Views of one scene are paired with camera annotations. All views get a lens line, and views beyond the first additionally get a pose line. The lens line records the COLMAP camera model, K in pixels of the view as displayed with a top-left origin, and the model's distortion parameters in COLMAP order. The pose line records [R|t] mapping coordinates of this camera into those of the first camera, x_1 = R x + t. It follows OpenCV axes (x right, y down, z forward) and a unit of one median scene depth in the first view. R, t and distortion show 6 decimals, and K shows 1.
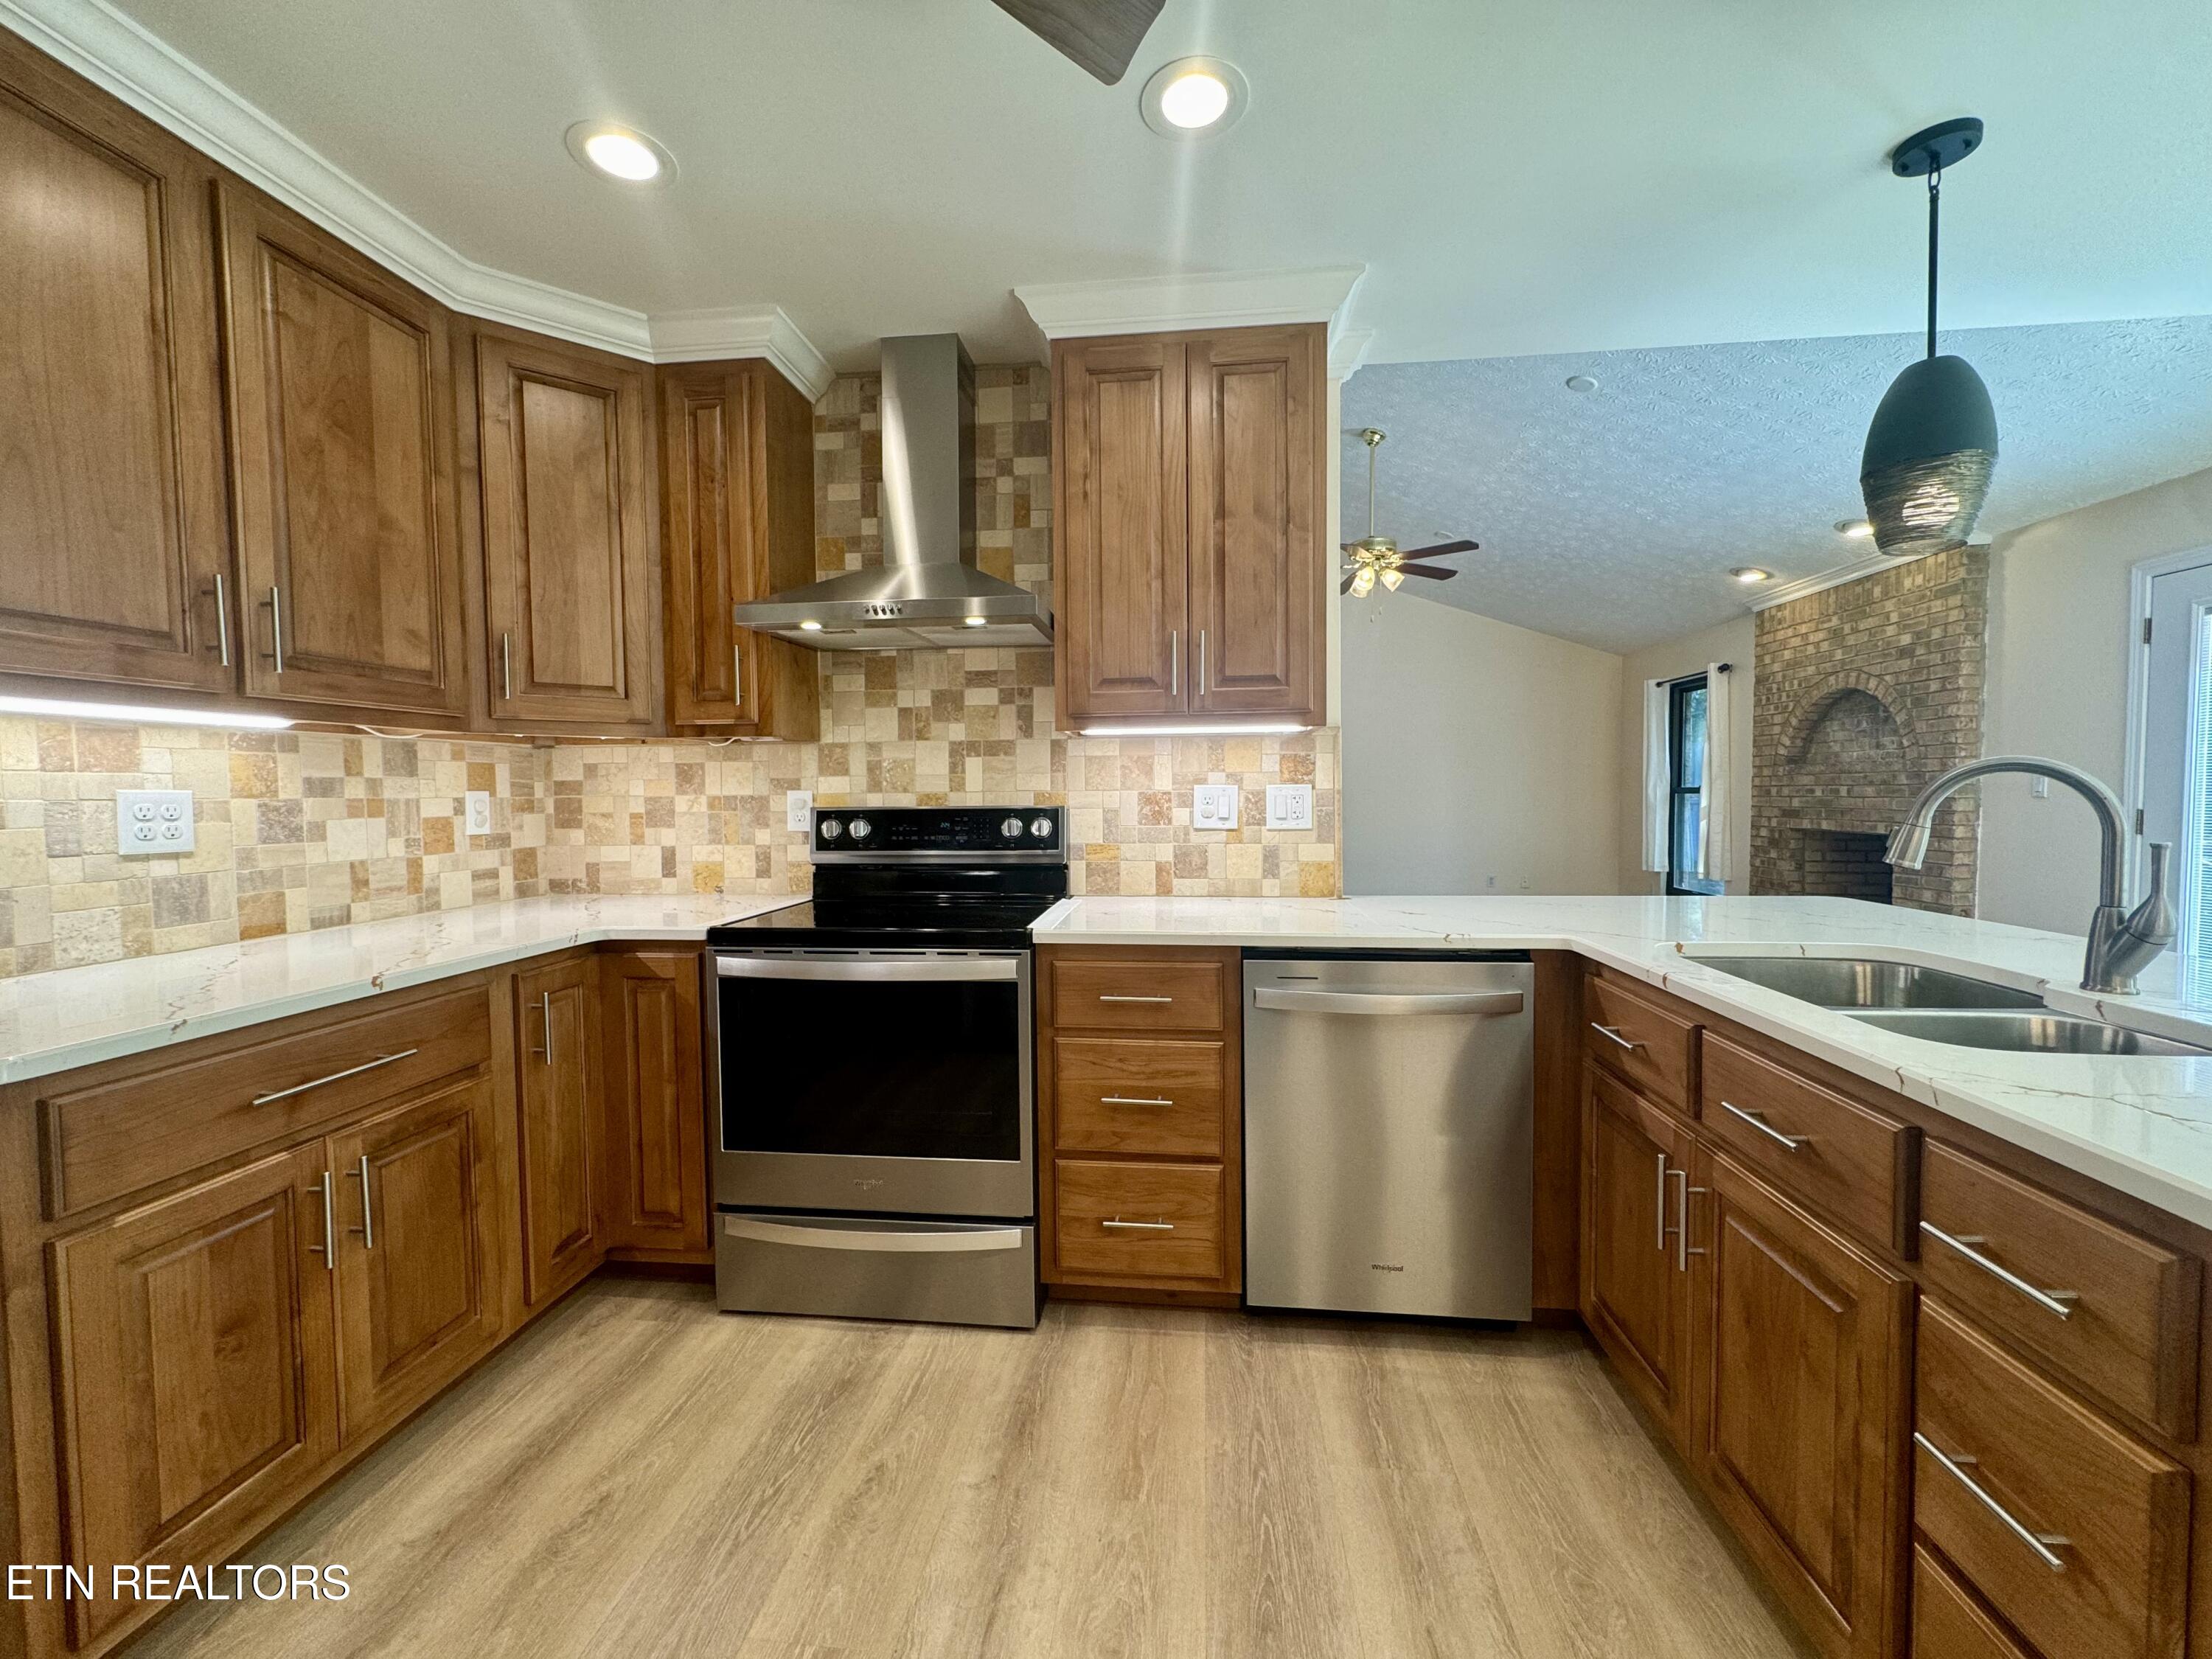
lens RADIAL K [[882.7, 0, 1106.9], [0, 882.7, 828.0], [0, 0, 1]] dist [0.000306, -0.000493]
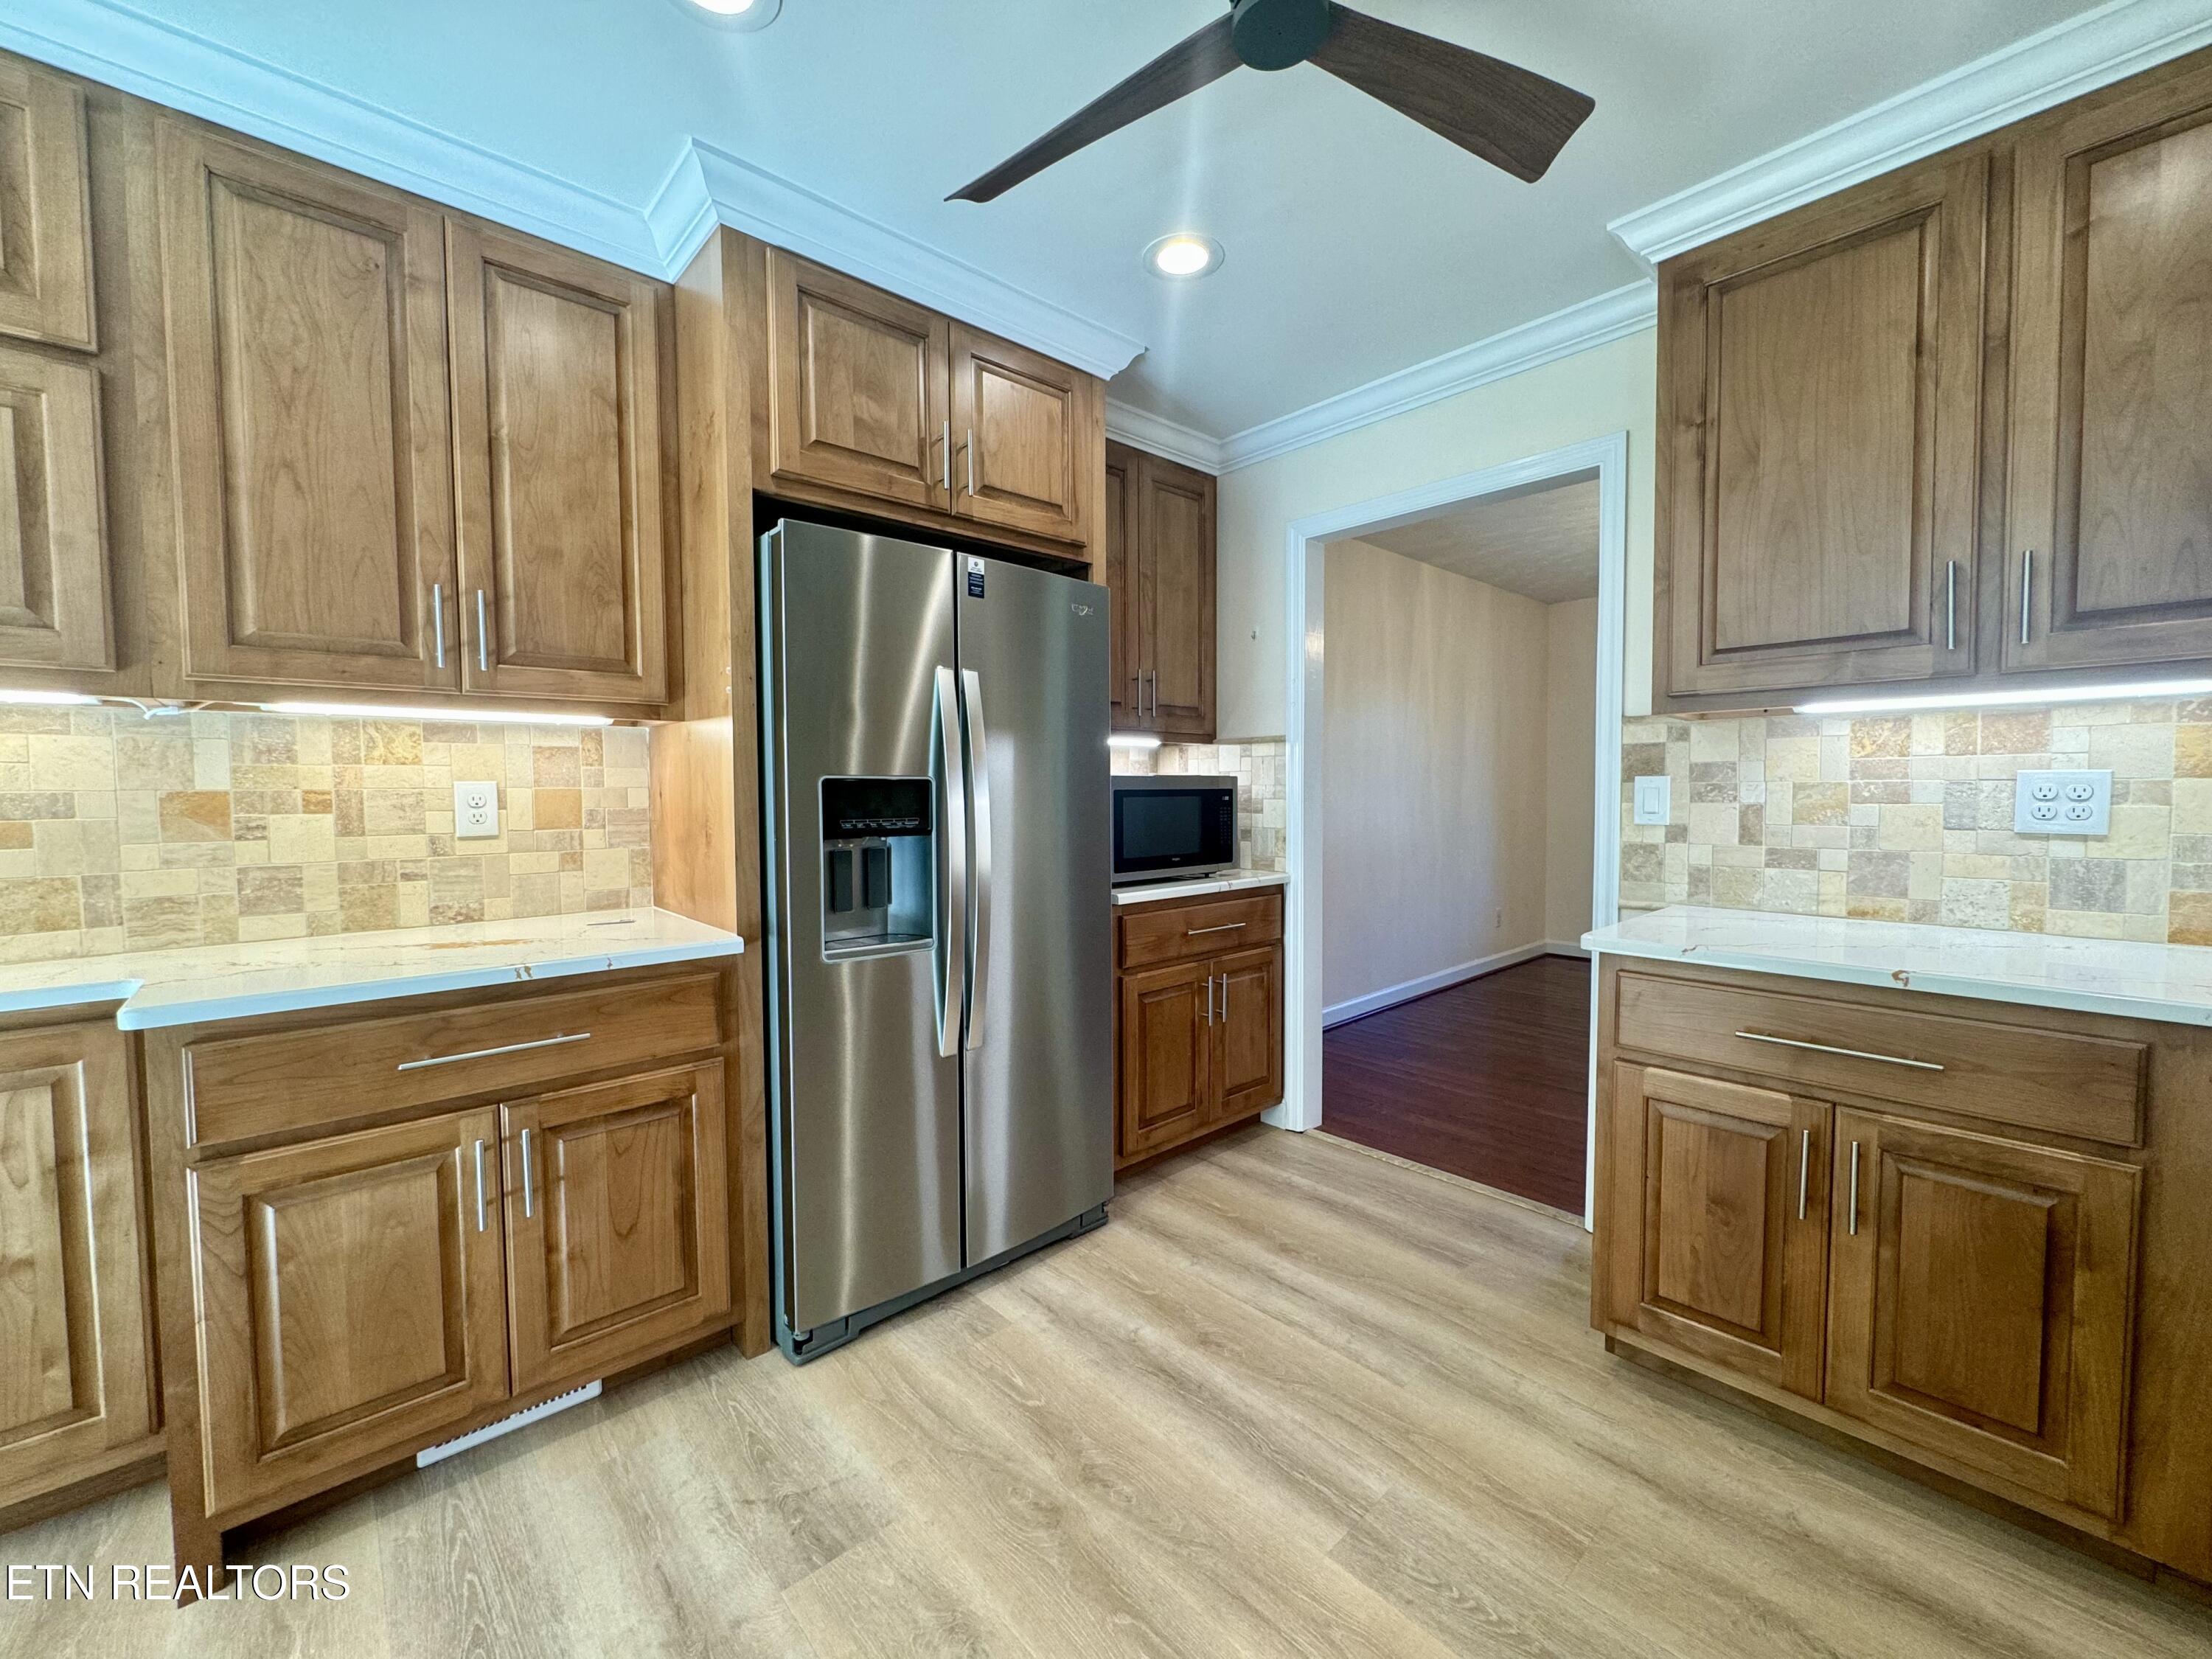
lens RADIAL K [[882.7, 0, 1097.5], [0, 882.7, 829.2], [0, 0, 1]] dist [0.000306, -0.000493]
pose [[-0.659097, 0.048931, -0.750465, 0.301392], [-0.017814, 0.996585, 0.080624, -0.029313], [0.751847, 0.066508, -0.655975, 0.662564]]
